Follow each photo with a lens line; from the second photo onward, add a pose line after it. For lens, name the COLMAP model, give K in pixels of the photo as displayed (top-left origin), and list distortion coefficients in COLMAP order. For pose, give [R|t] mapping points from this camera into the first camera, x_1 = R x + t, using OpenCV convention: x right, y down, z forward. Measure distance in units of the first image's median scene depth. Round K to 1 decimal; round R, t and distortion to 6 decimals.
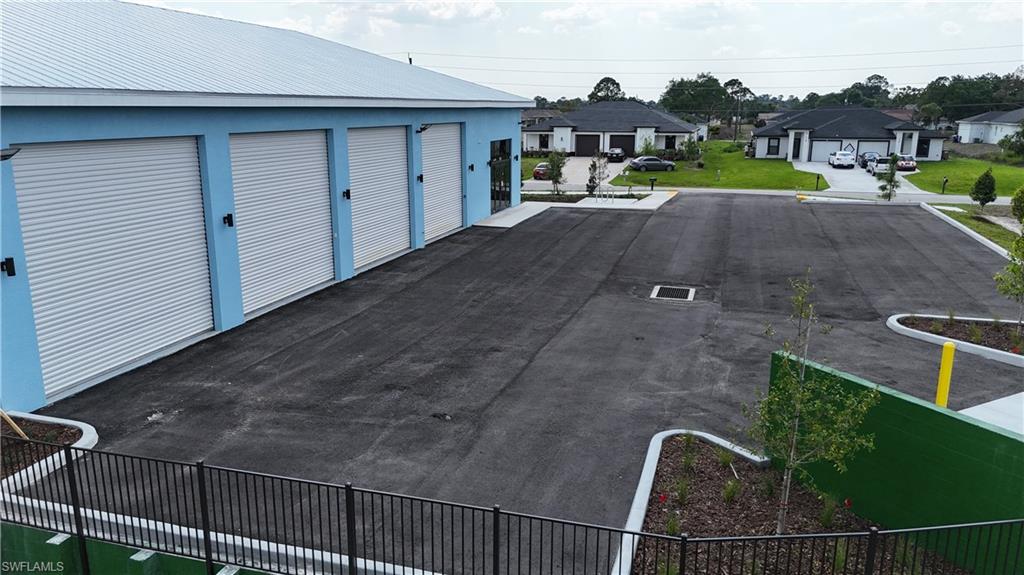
lens RADIAL K [[765.5, 0, 512.0], [0, 765.5, 287.5], [0, 0, 1]] dist [0.012038, -0.000536]
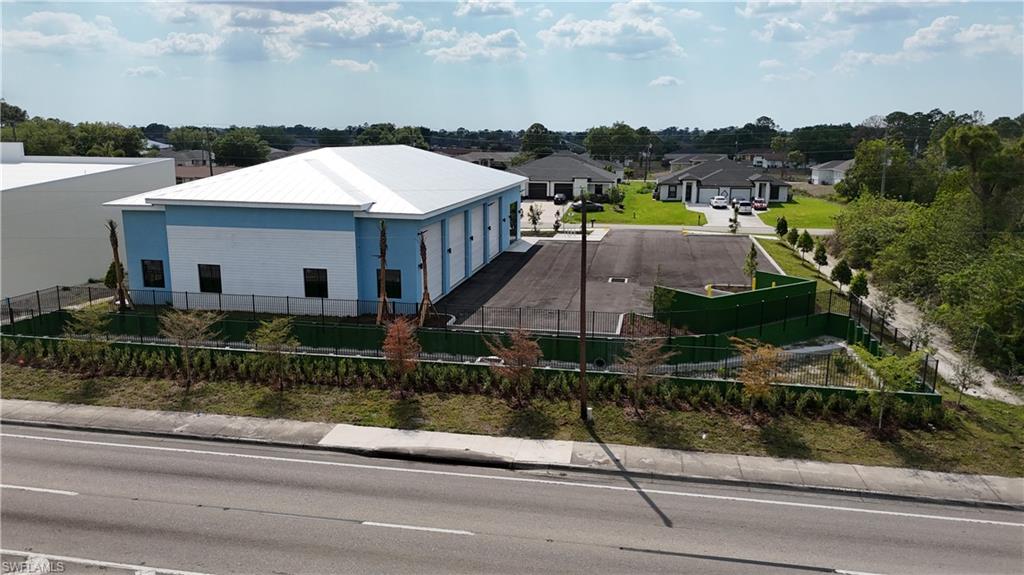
lens RADIAL K [[765.5, 0, 512.0], [0, 765.5, 287.5], [0, 0, 1]] dist [0.012038, -0.000536]
pose [[0.994291, -0.017300, 0.105288, -0.123390], [0.020835, 0.999252, -0.032572, 0.035282], [-0.104645, 0.034580, 0.993908, -0.439078]]
